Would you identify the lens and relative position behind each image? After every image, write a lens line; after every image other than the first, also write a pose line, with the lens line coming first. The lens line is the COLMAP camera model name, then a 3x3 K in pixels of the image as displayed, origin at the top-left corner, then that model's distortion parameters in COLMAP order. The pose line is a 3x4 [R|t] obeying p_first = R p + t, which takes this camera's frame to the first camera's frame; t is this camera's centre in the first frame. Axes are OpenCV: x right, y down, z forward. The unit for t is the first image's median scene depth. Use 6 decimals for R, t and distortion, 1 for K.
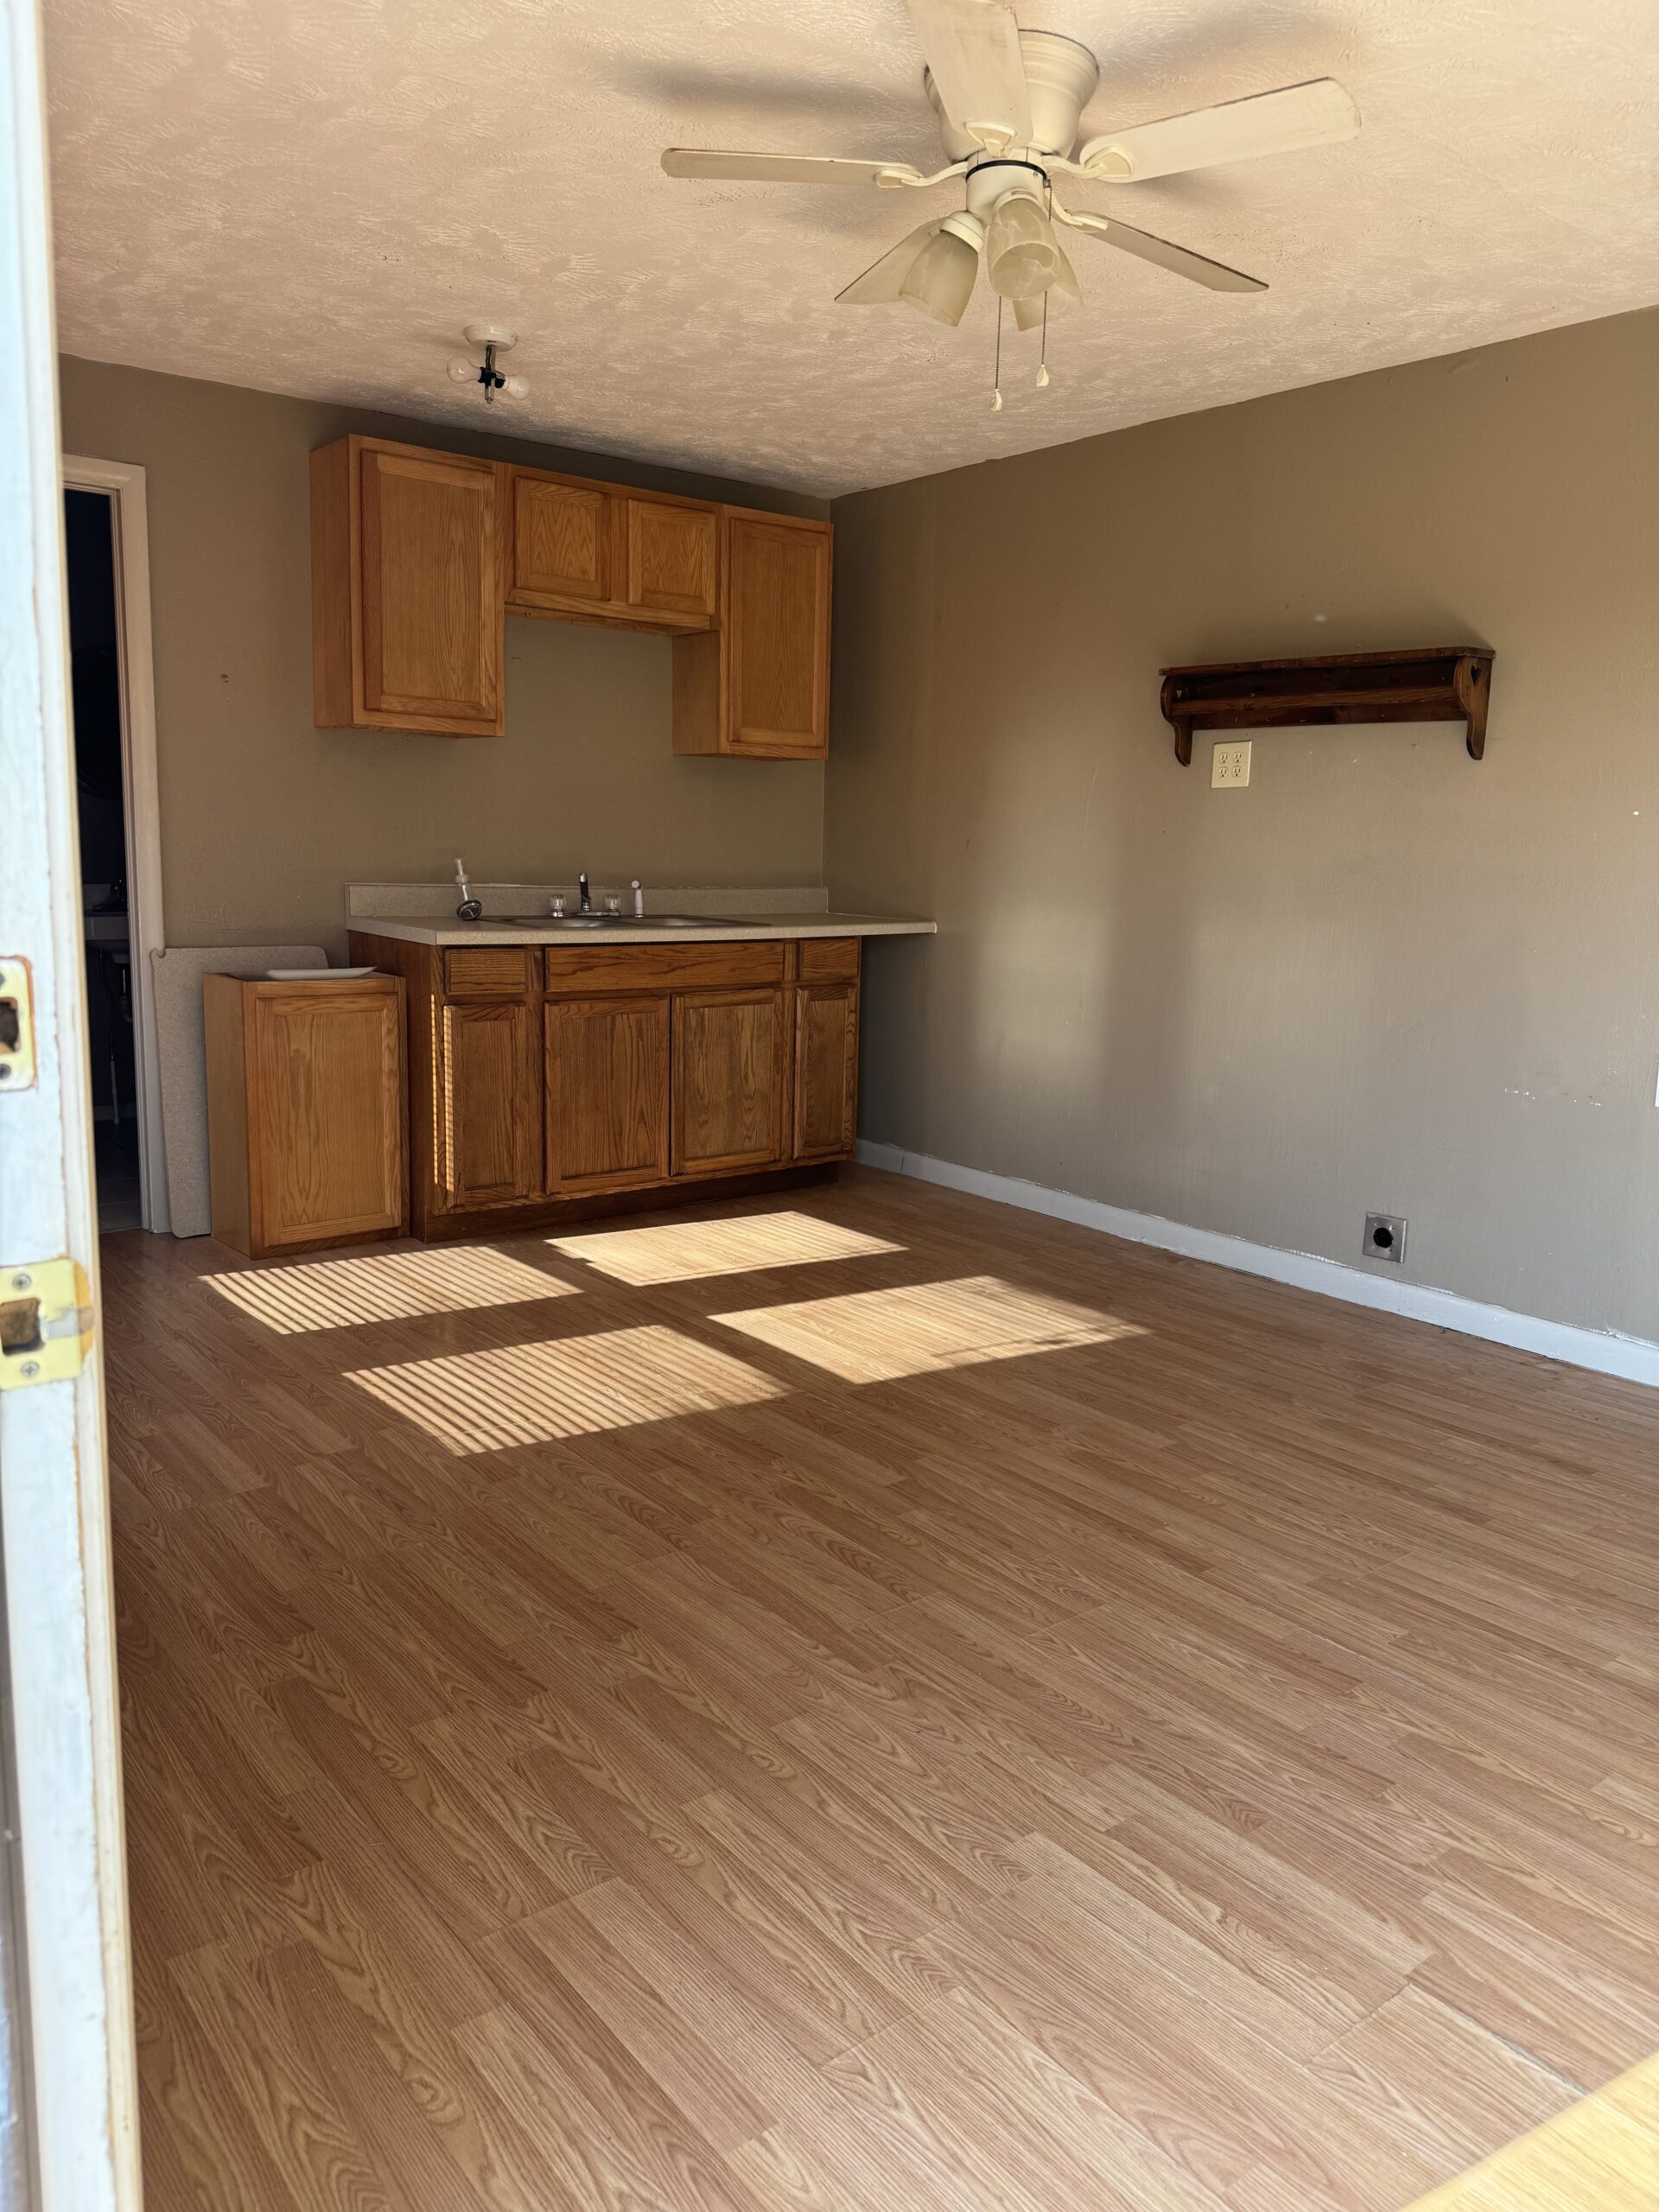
lens RADIAL K [[1559.7, 0, 819.3], [0, 1559.7, 1113.1], [0, 0, 1]] dist [0.026778, -0.030519]
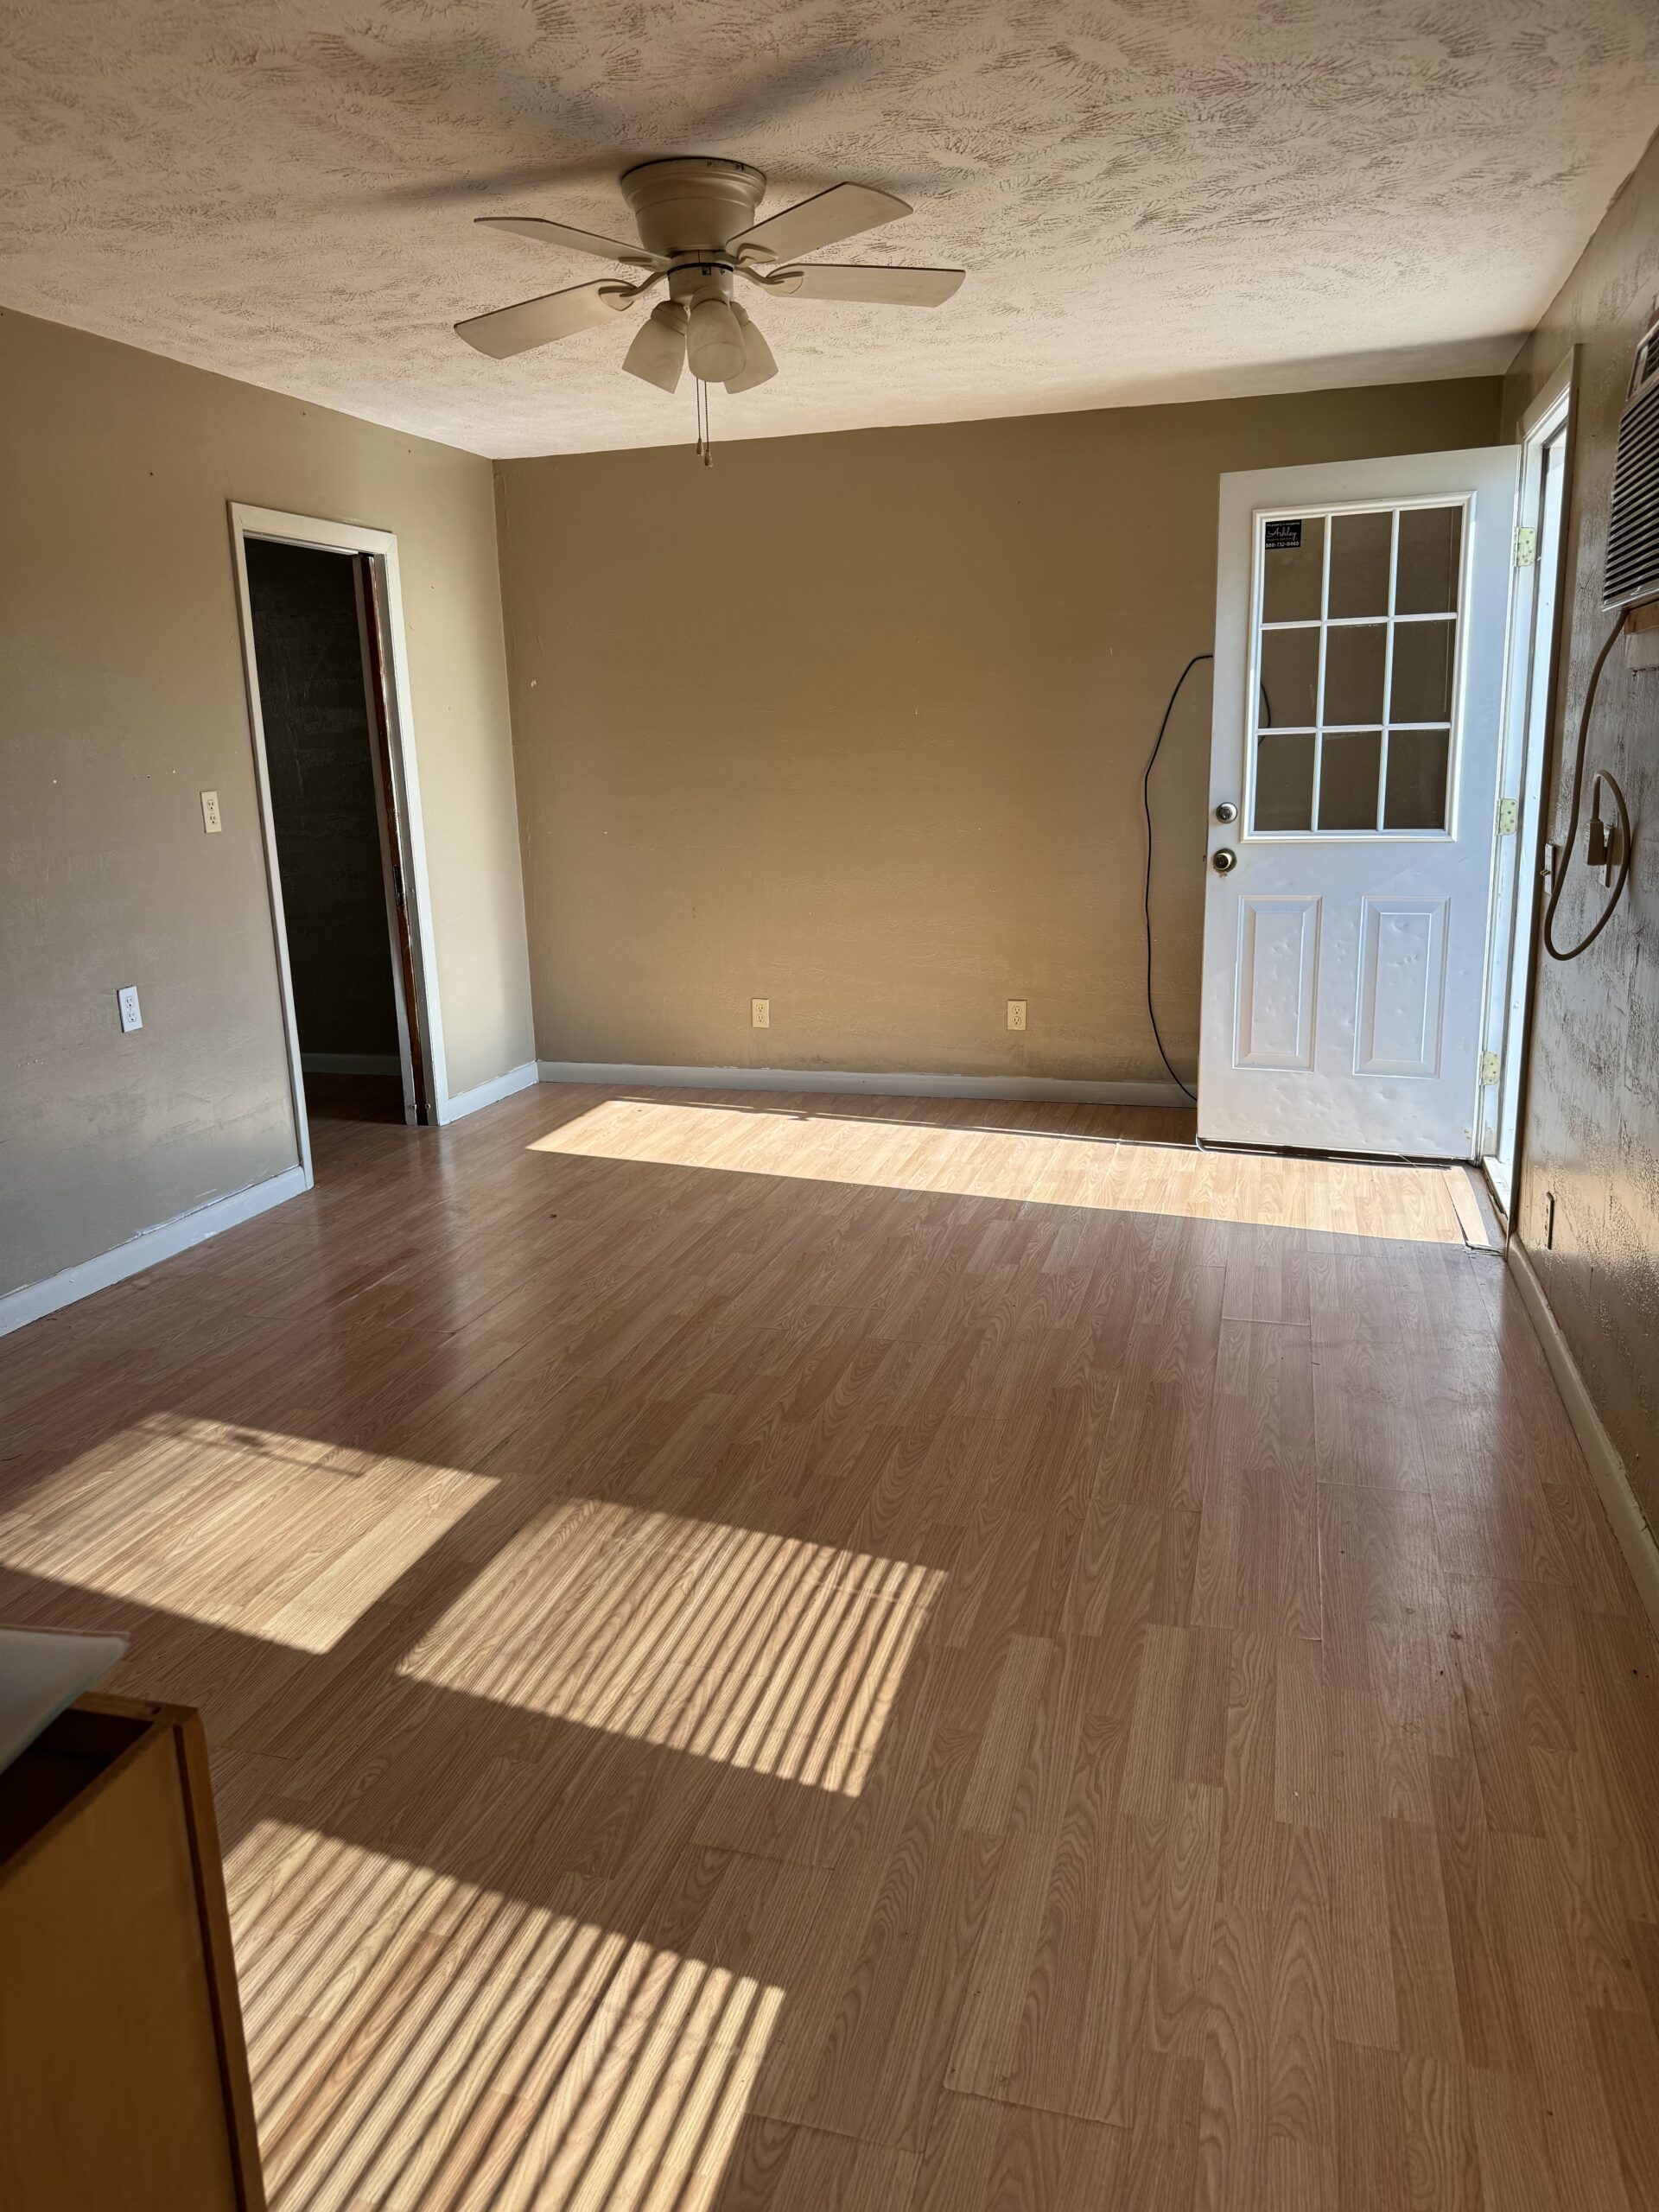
lens RADIAL K [[1559.7, 0, 837.0], [0, 1559.7, 1095.3], [0, 0, 1]] dist [0.026778, -0.030519]
pose [[-0.583972, -0.203150, 0.785943, -0.709529], [0.148786, 0.924994, 0.349642, -0.292300], [-0.798022, 0.321118, -0.509945, 1.207838]]
